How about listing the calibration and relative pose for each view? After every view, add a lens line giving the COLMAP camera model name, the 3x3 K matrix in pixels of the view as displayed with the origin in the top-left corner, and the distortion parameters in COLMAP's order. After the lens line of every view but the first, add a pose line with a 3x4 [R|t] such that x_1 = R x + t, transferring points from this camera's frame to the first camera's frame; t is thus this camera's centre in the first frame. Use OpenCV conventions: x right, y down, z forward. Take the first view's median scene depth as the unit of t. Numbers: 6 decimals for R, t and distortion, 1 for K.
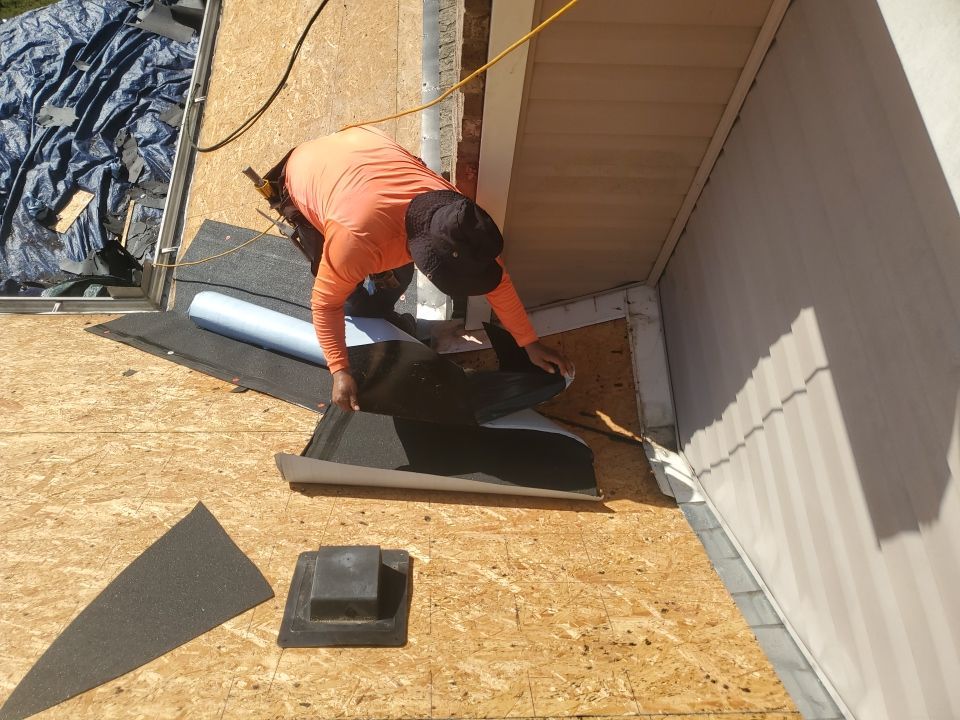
lens RADIAL K [[754.7, 0, 442.4], [0, 754.7, 360.9], [0, 0, 1]] dist [-0.001585, 0.002032]
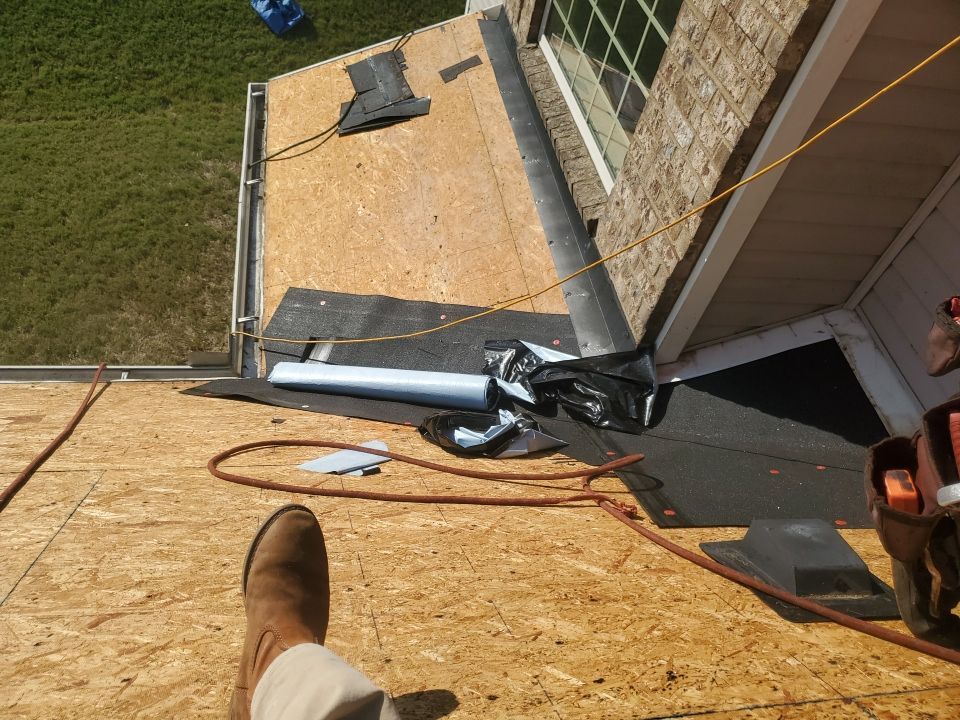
lens RADIAL K [[742.6, 0, 454.8], [0, 742.6, 361.5], [0, 0, 1]] dist [0.001466, 0.005776]
pose [[0.983444, -0.004268, 0.181163, -0.411812], [0.043399, 0.976175, -0.212598, 0.153826], [-0.175939, 0.216941, 0.960199, 0.158112]]
